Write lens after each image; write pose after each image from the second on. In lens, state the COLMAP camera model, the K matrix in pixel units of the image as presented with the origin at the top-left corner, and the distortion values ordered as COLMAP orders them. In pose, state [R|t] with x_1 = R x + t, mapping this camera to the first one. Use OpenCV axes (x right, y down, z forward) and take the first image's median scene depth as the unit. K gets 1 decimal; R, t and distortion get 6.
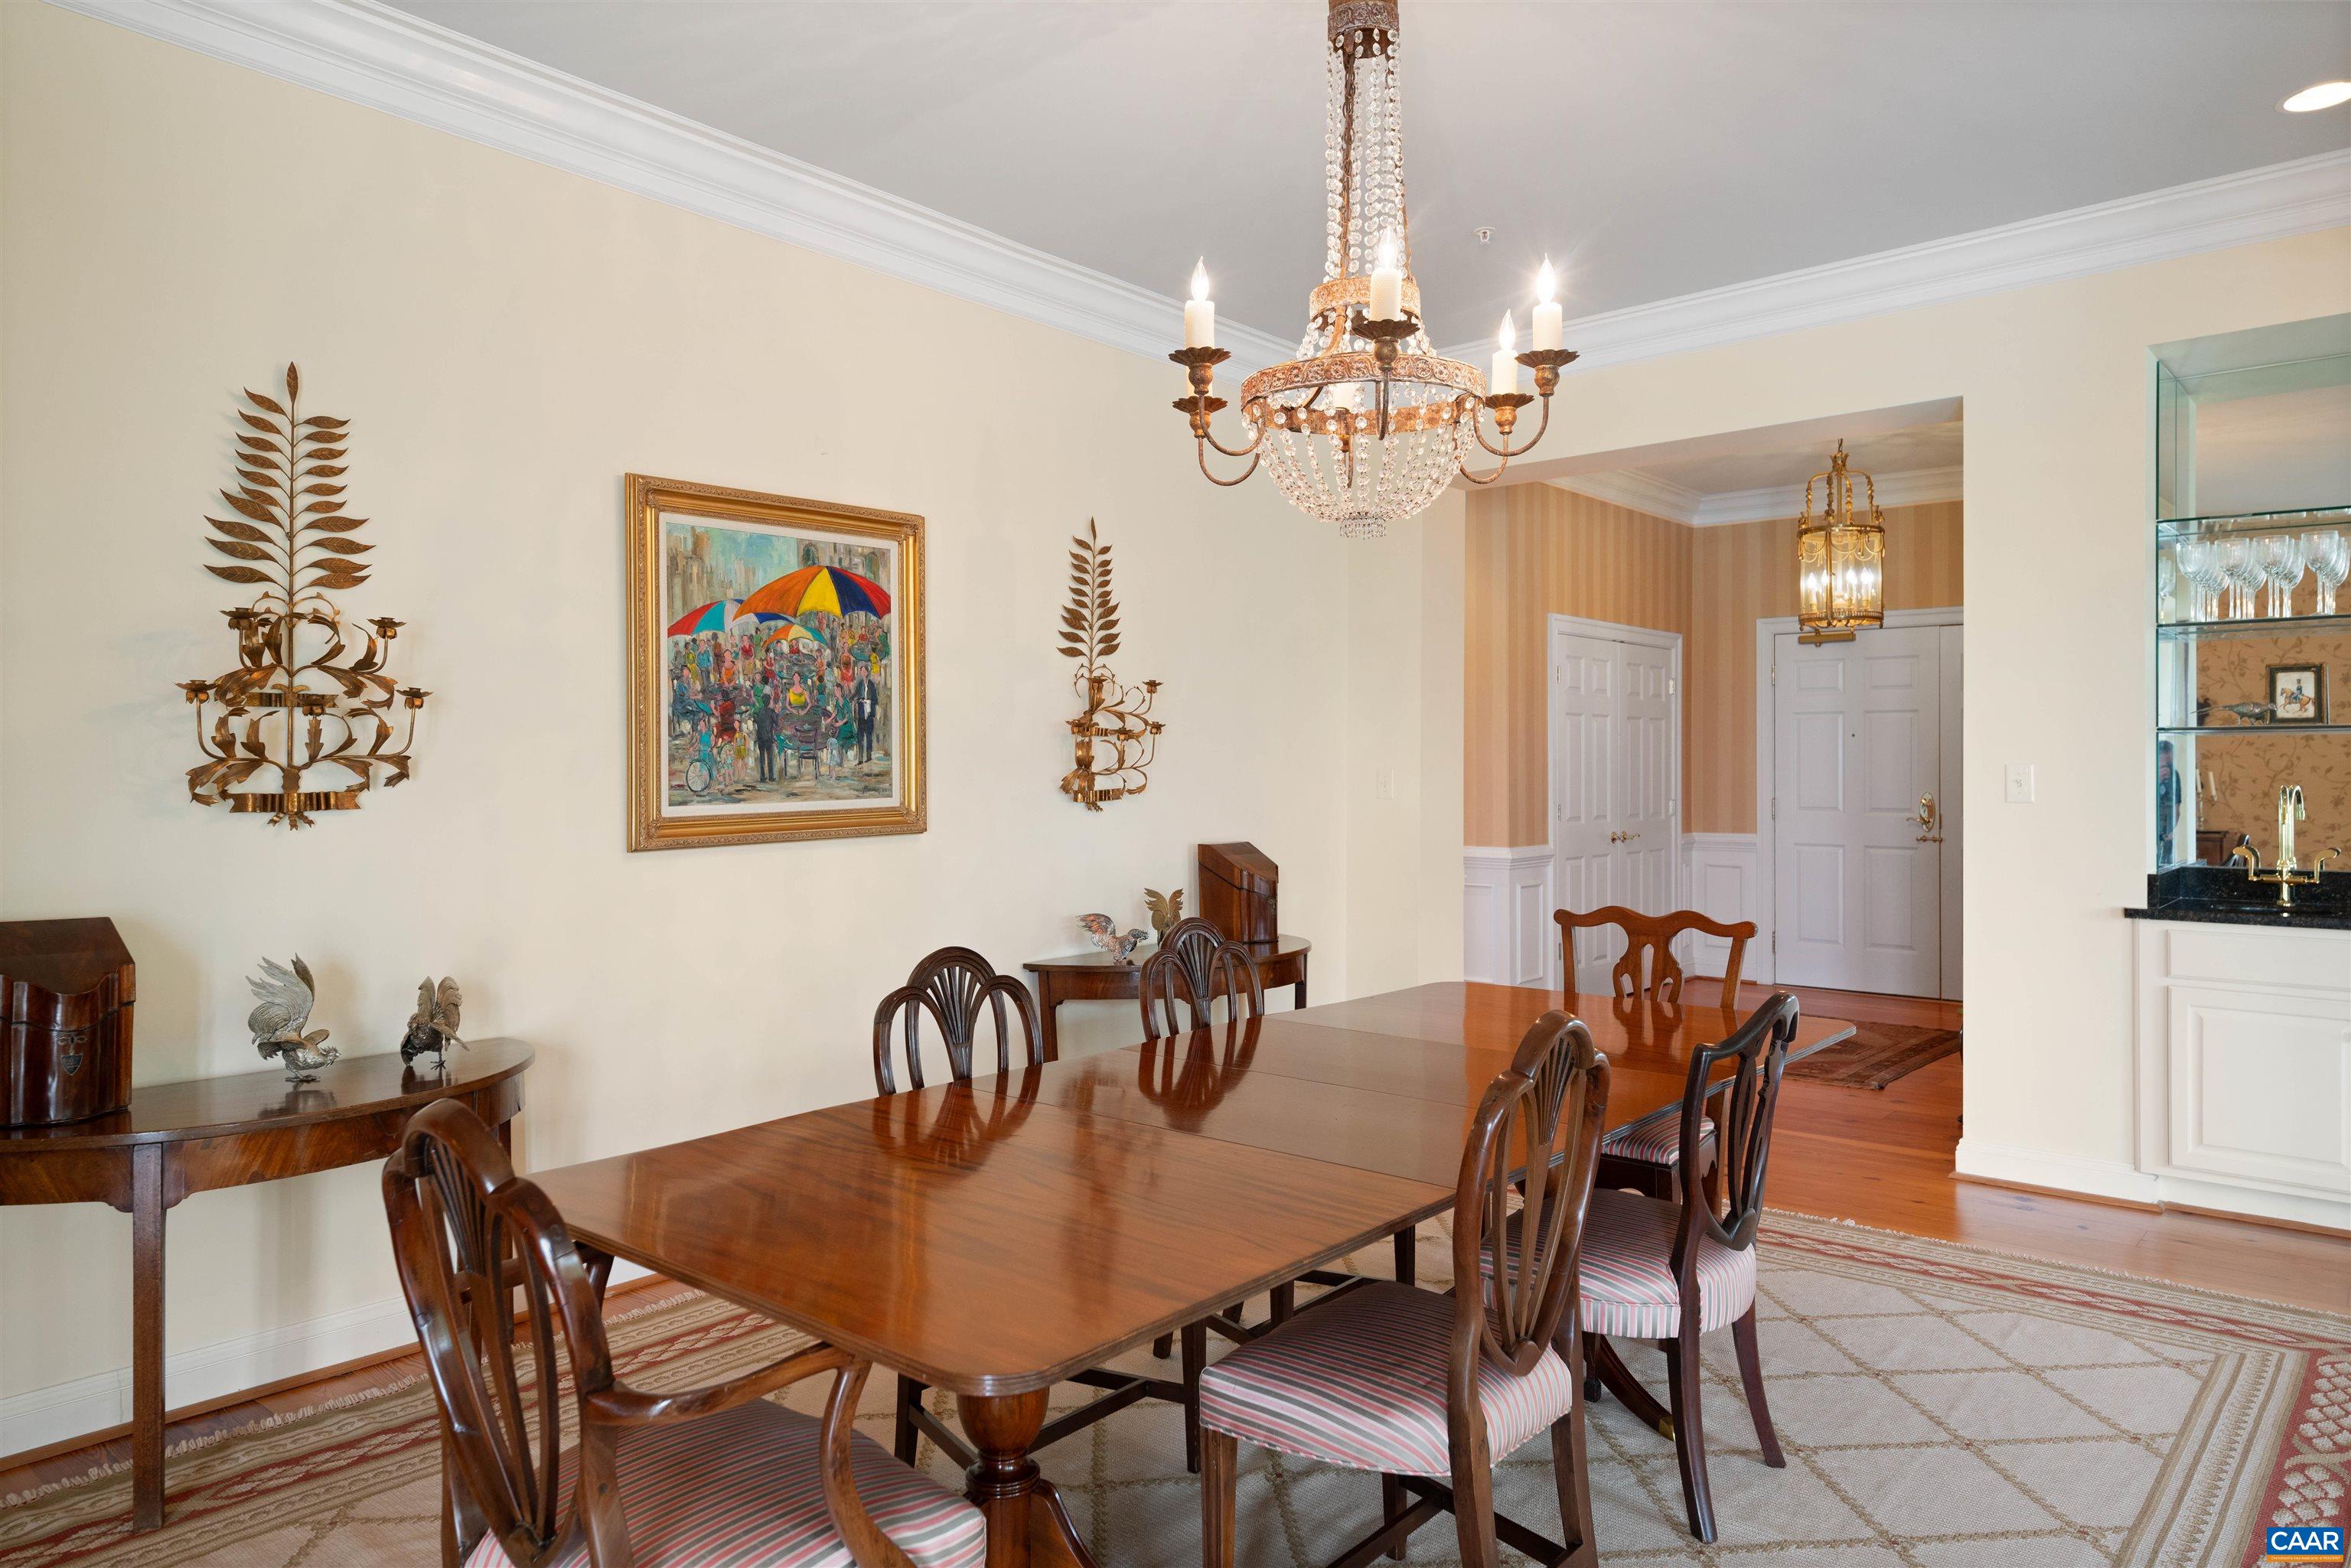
lens RADIAL K [[1533.9, 0, 1176.4], [0, 1533.9, 742.2], [0, 0, 1]] dist [0.038942, 0.000264]
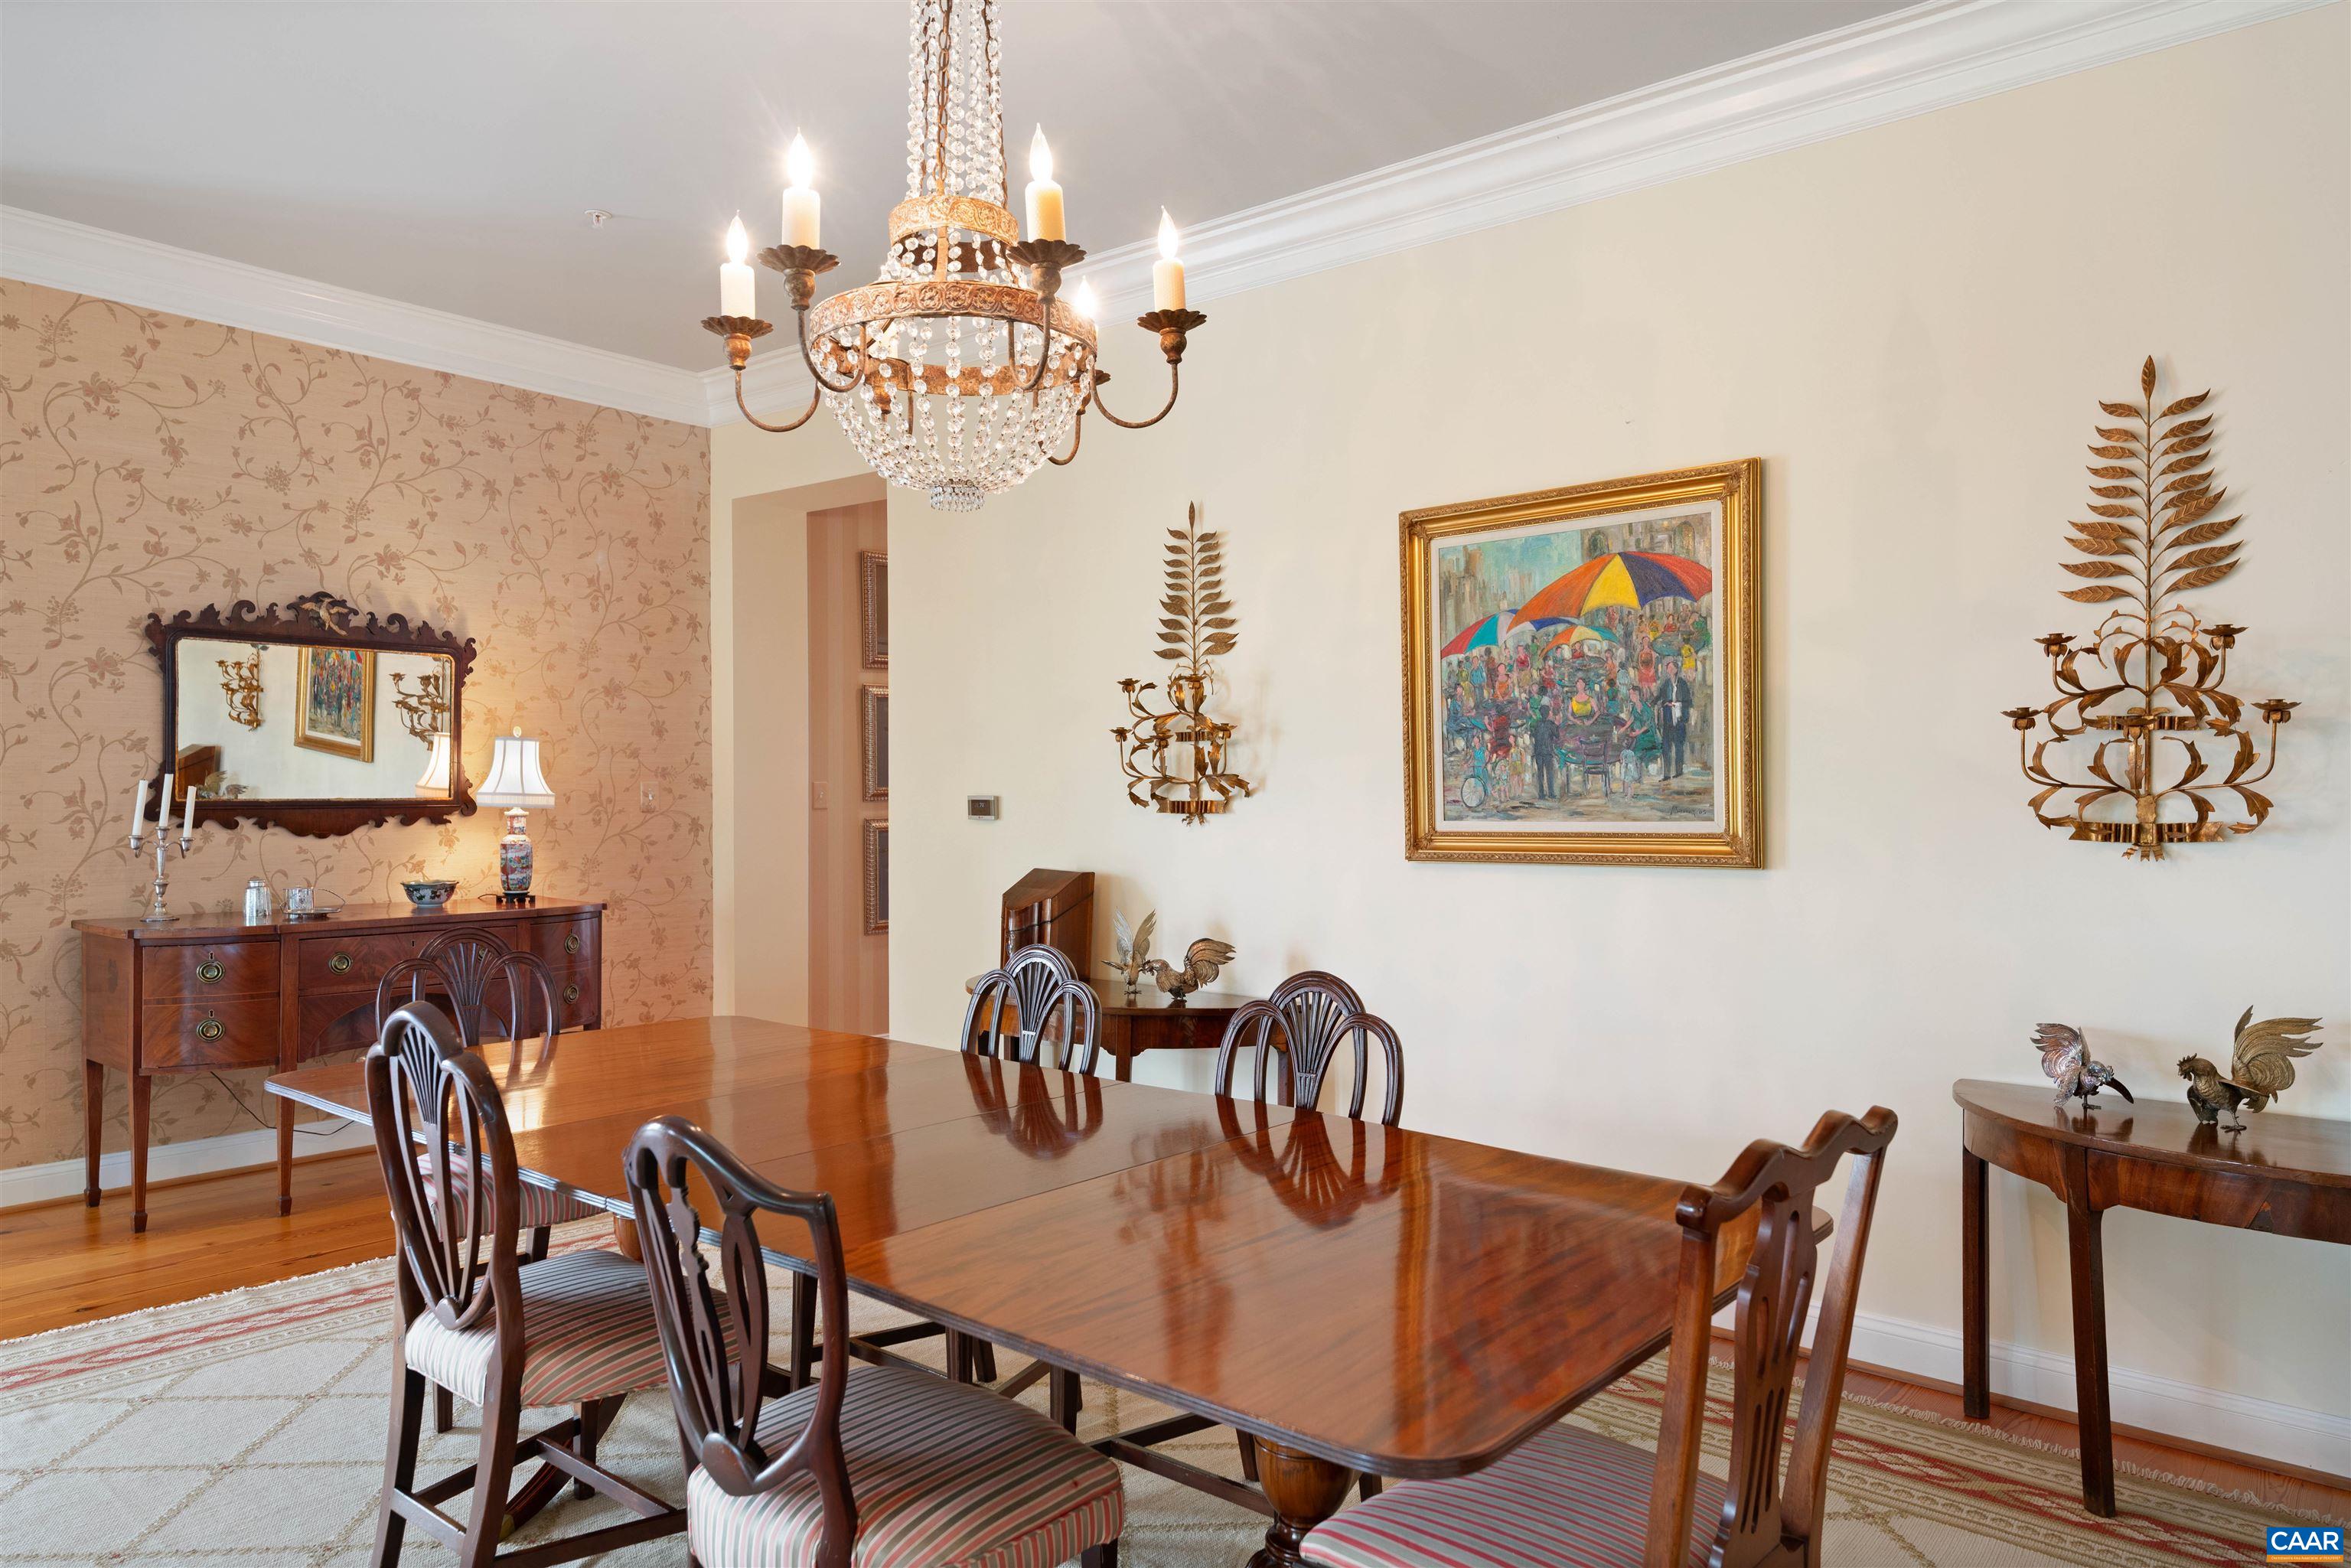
lens RADIAL K [[1532.5, 0, 1175.5], [0, 1532.5, 784.0], [0, 0, 1]] dist [0.054605, 0.000288]
pose [[0.003902, -0.007304, -0.999966, 0.666687], [0.009040, 0.999933, -0.007269, 0.021401], [0.999952, -0.009011, 0.003968, 0.768440]]
